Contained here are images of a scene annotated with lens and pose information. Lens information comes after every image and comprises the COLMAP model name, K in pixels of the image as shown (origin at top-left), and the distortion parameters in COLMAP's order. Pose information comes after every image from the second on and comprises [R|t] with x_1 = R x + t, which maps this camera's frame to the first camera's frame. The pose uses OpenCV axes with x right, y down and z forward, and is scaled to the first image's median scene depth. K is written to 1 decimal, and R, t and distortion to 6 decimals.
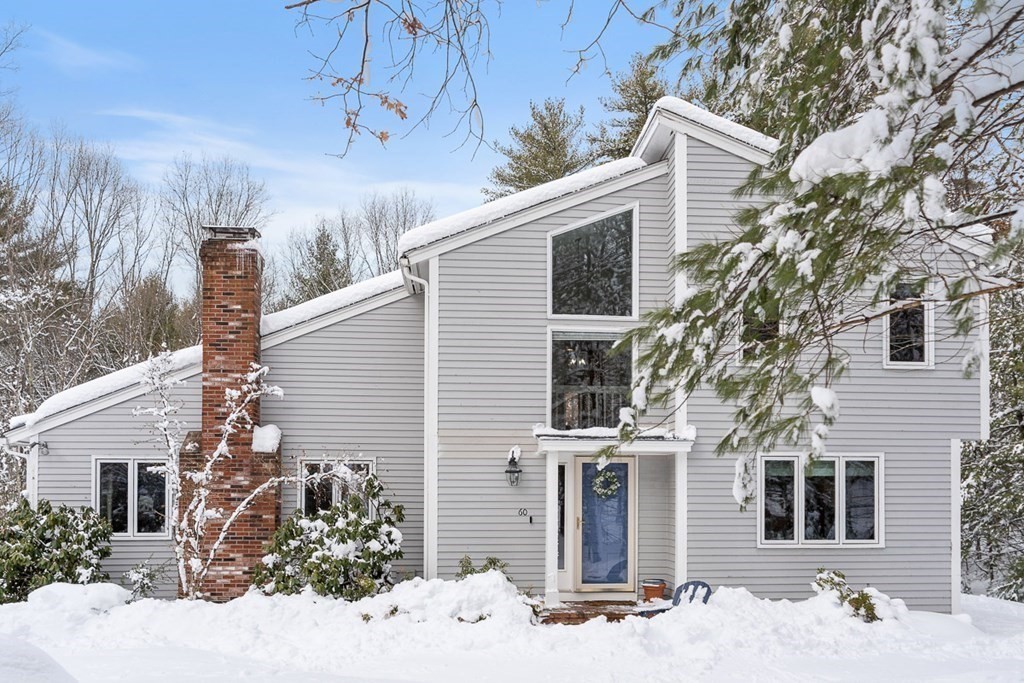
lens RADIAL K [[844.0, 0, 515.1], [0, 844.0, 362.6], [0, 0, 1]] dist [-0.010037, -0.001773]
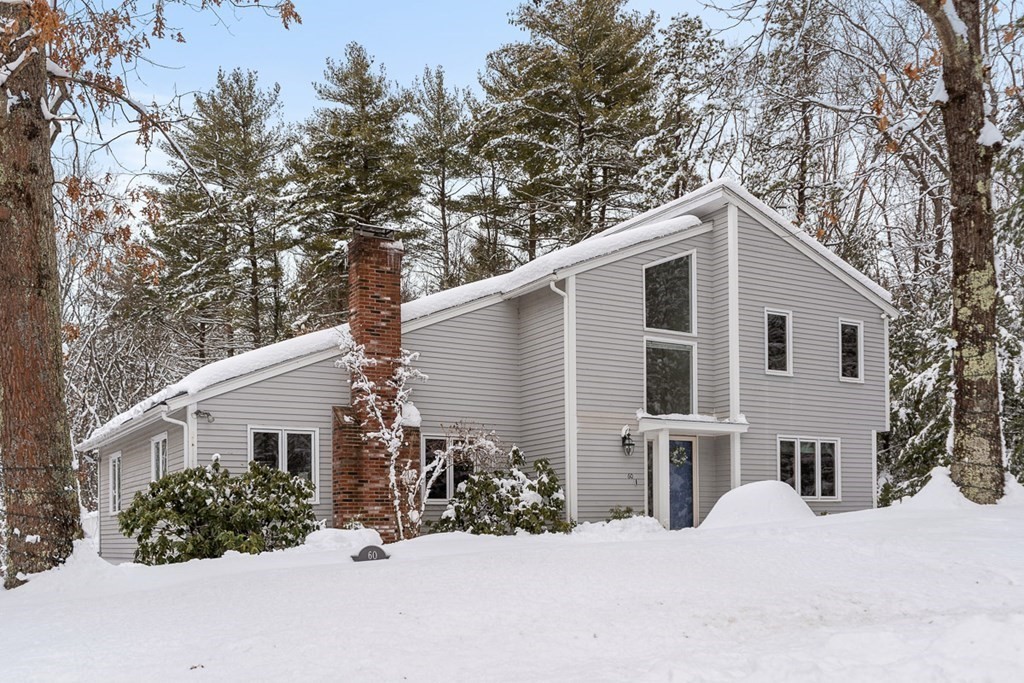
lens RADIAL K [[999.5, 0, 511.7], [0, 999.5, 341.8], [0, 0, 1]] dist [-0.004810, 0.000000]
pose [[0.891009, 0.071009, 0.448399, -0.808909], [-0.053942, 0.997254, -0.050739, 0.053515], [-0.450770, 0.021021, 0.892392, -0.288790]]
